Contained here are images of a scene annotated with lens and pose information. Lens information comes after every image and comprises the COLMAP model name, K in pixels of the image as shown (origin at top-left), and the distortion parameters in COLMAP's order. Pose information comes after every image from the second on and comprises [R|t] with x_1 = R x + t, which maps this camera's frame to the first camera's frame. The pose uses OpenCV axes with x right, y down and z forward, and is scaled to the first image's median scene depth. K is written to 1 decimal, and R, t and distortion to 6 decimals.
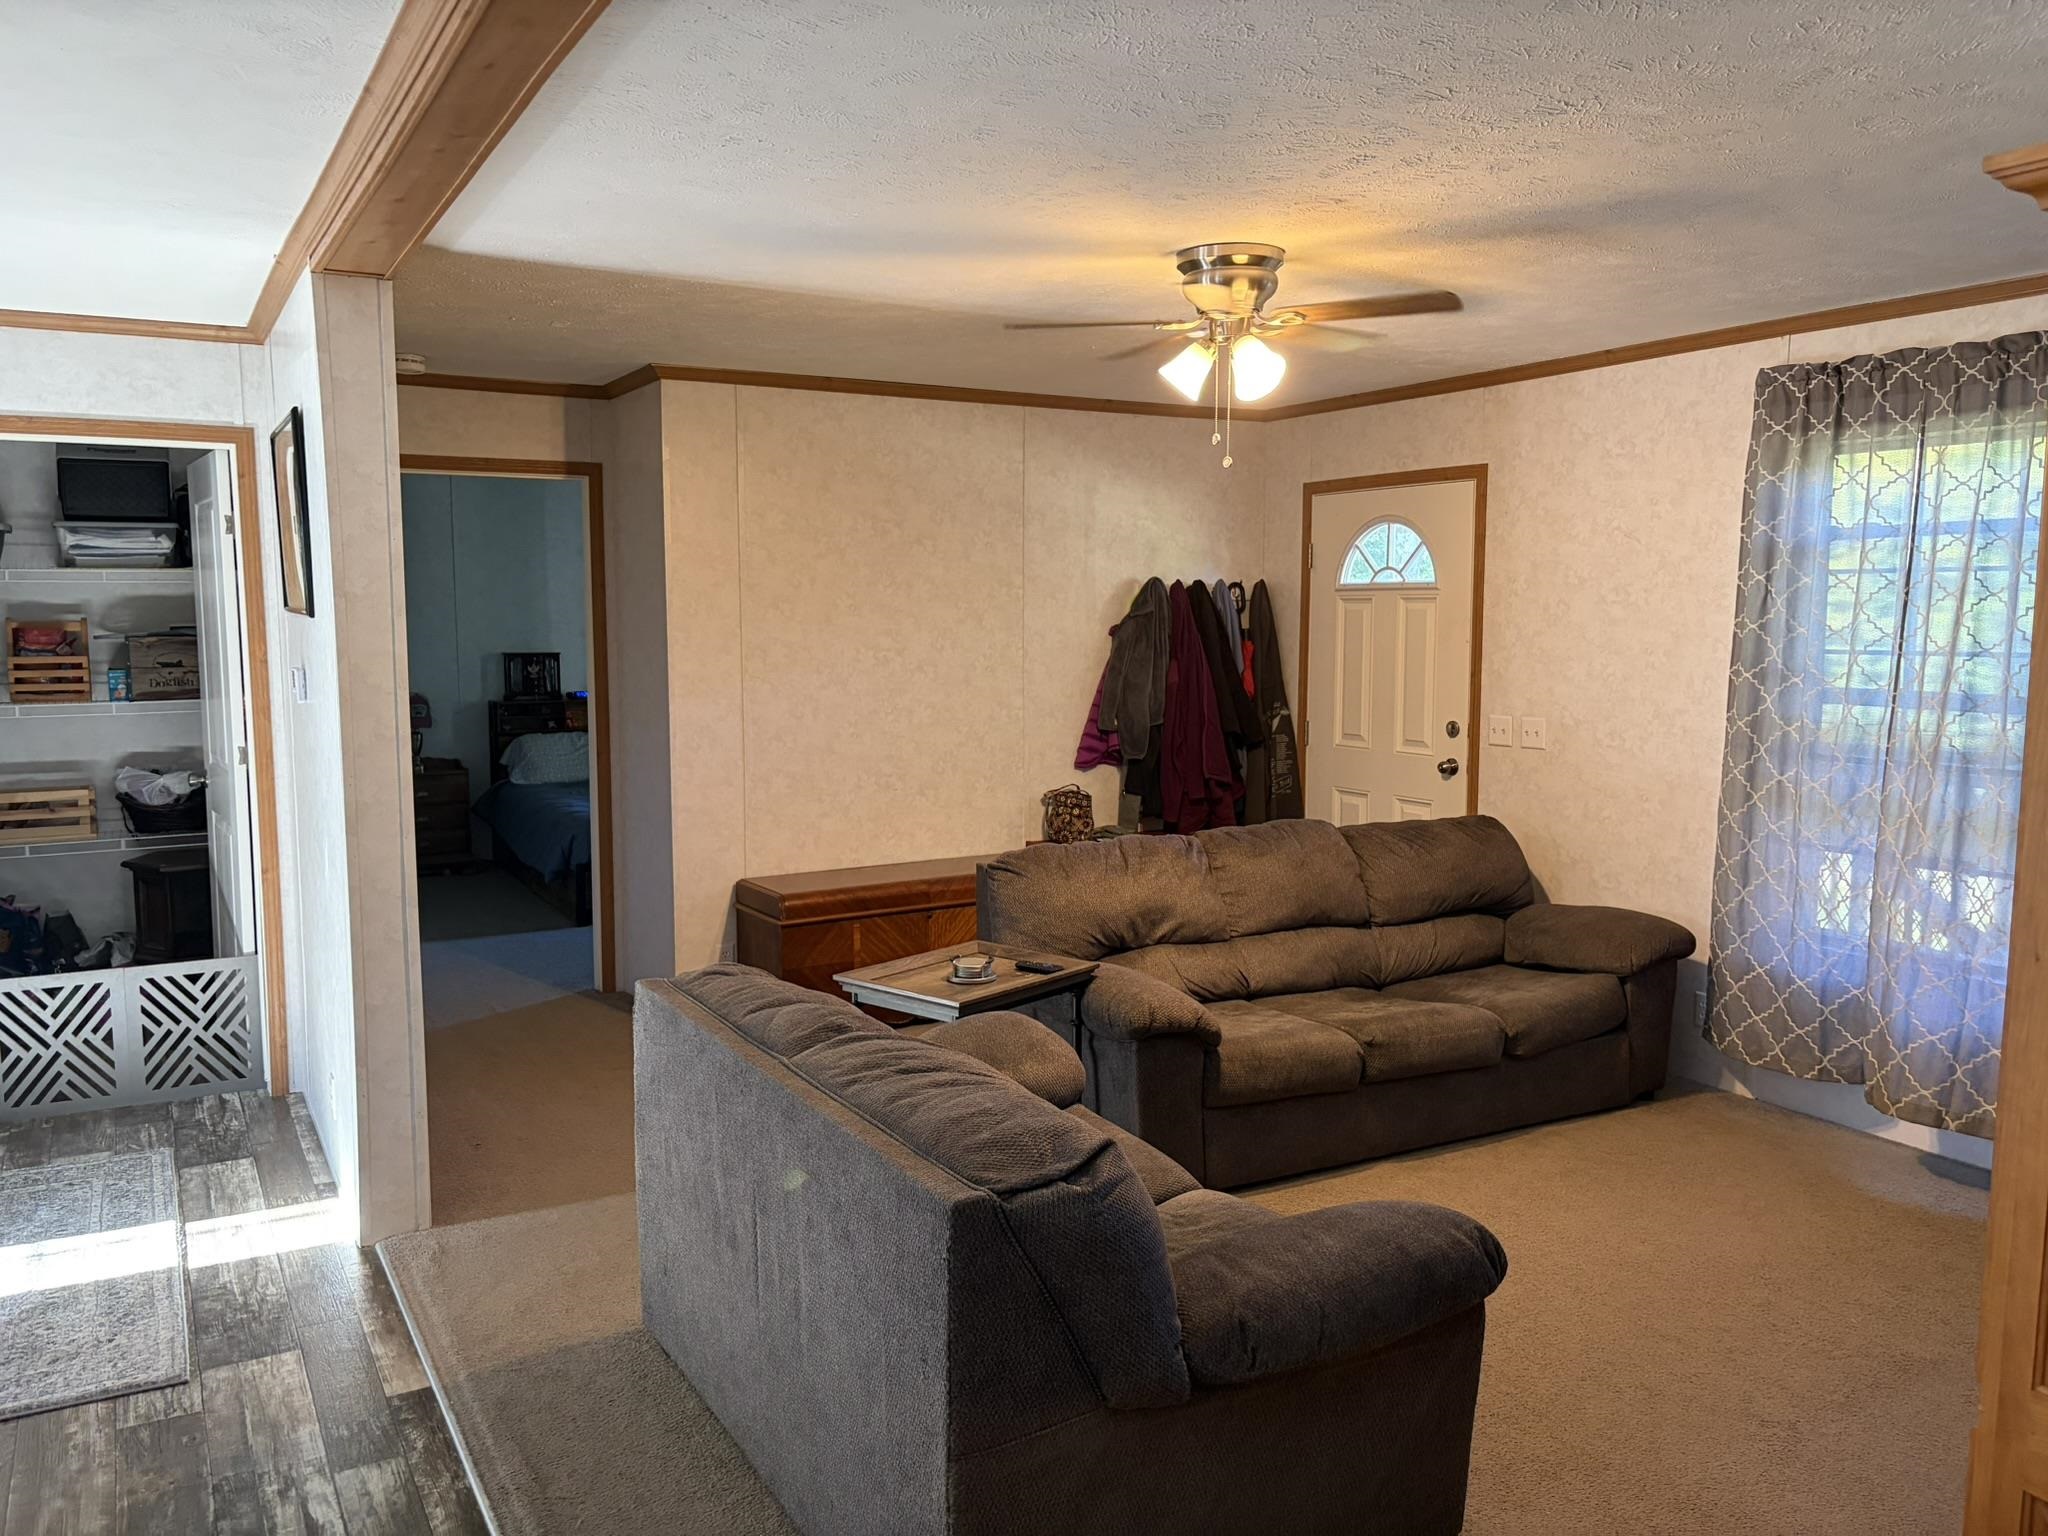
lens RADIAL K [[1576.4, 0, 1020.3], [0, 1576.4, 771.8], [0, 0, 1]] dist [0.044155, -0.051483]
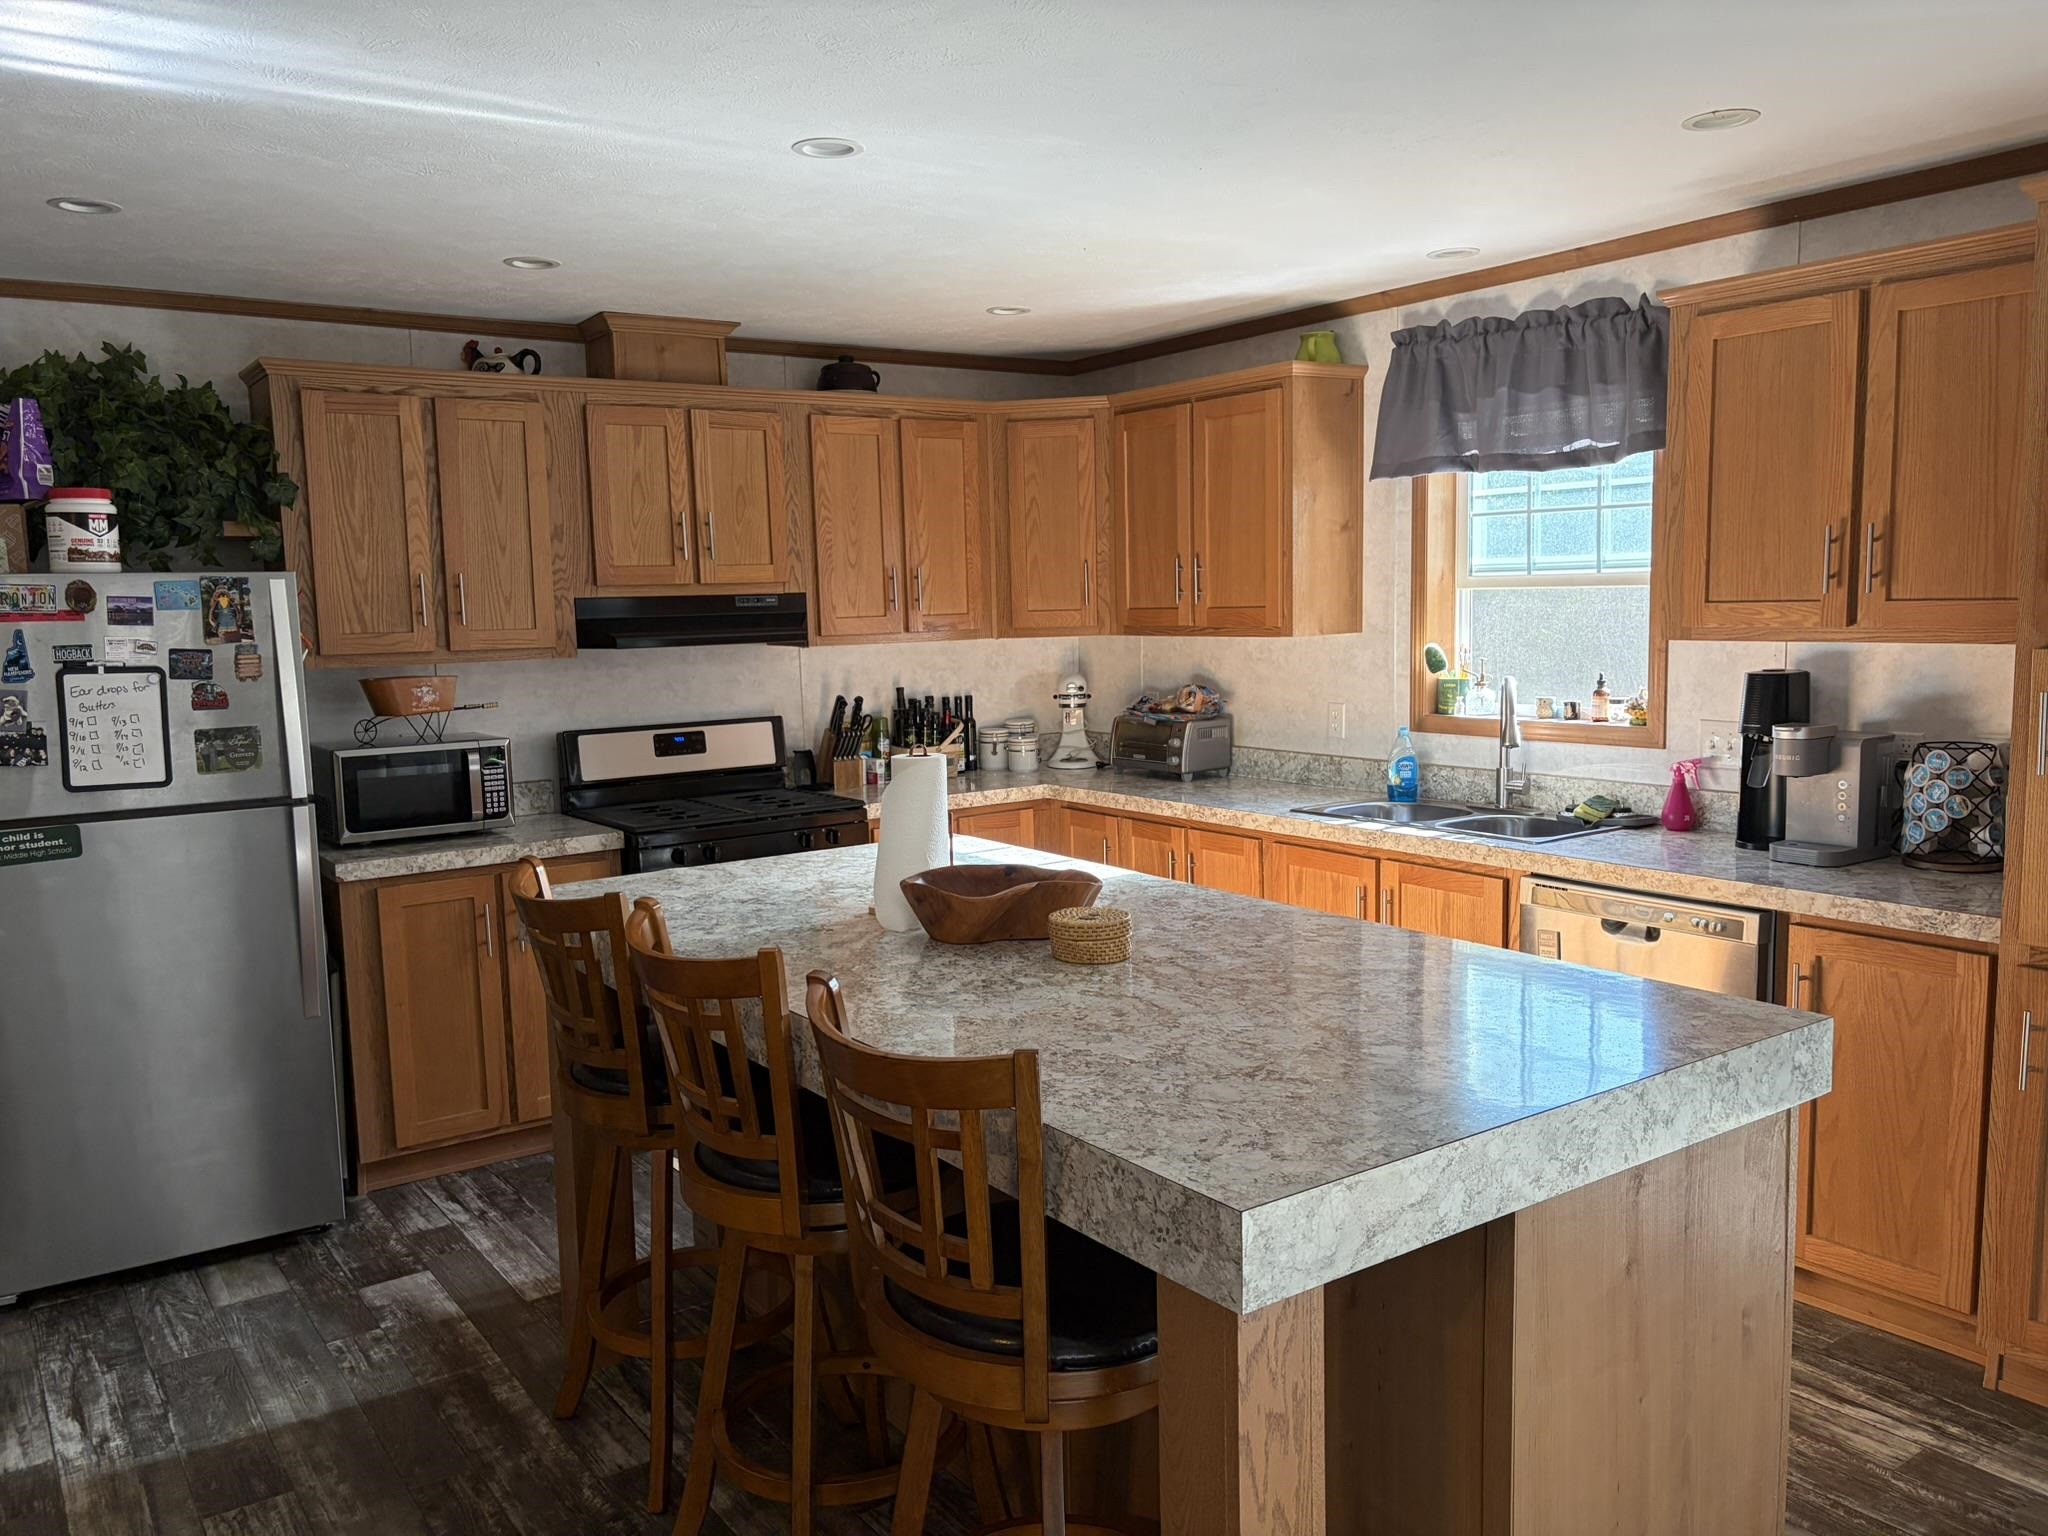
lens RADIAL K [[1576.4, 0, 1012.9], [0, 1576.4, 772.0], [0, 0, 1]] dist [0.044155, -0.051483]
pose [[-0.995337, 0.036253, -0.089389, -0.998458], [0.015704, 0.975226, 0.220655, -0.211853], [0.095174, 0.218222, -0.971247, 2.012592]]
